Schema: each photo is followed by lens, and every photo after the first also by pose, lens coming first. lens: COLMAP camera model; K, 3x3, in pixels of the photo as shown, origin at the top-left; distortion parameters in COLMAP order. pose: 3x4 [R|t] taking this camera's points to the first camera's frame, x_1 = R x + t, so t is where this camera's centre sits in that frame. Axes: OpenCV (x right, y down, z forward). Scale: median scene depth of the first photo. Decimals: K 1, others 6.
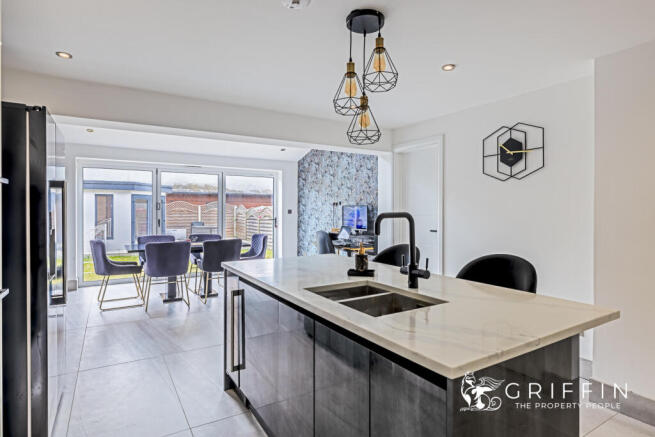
lens RADIAL K [[359.7, 0, 325.5], [0, 359.7, 216.9], [0, 0, 1]] dist [0.003838, -0.000775]
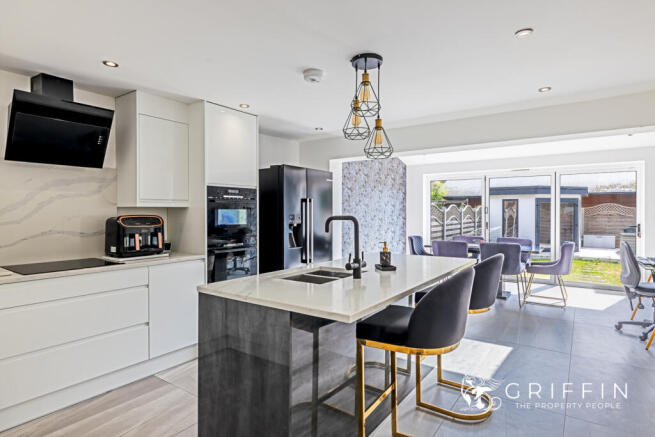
lens RADIAL K [[359.7, 0, 319.1], [0, 359.7, 213.9], [0, 0, 1]] dist [0.003838, -0.000775]
pose [[0.385468, 0.001029, -0.922721, 0.316522], [-0.017805, 0.999821, -0.006322, -0.002336], [0.922549, 0.018866, 0.385418, 0.101451]]
